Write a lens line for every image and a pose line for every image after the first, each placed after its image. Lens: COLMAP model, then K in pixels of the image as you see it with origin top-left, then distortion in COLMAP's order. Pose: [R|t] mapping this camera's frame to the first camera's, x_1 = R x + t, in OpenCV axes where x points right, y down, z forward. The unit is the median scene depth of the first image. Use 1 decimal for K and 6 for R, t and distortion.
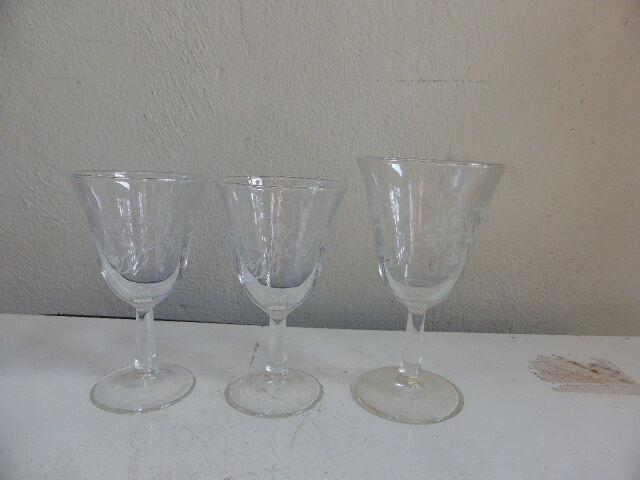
lens RADIAL K [[475.6, 0, 320.0], [0, 475.6, 240.0], [0, 0, 1]] dist [-0.005801, 0.007574]
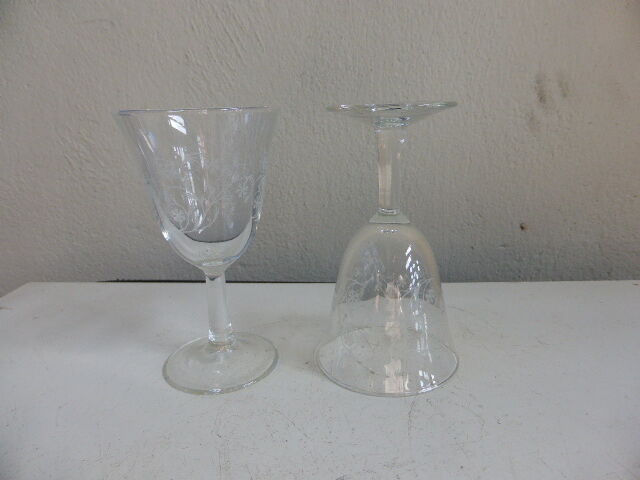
lens RADIAL K [[475.6, 0, 320.0], [0, 475.6, 240.0], [0, 0, 1]] dist [-0.005801, 0.007574]
pose [[0.994669, -0.050657, -0.089820, -0.057058], [0.059532, 0.993301, 0.099044, 0.007834], [0.084201, -0.103863, 0.991021, 0.100055]]
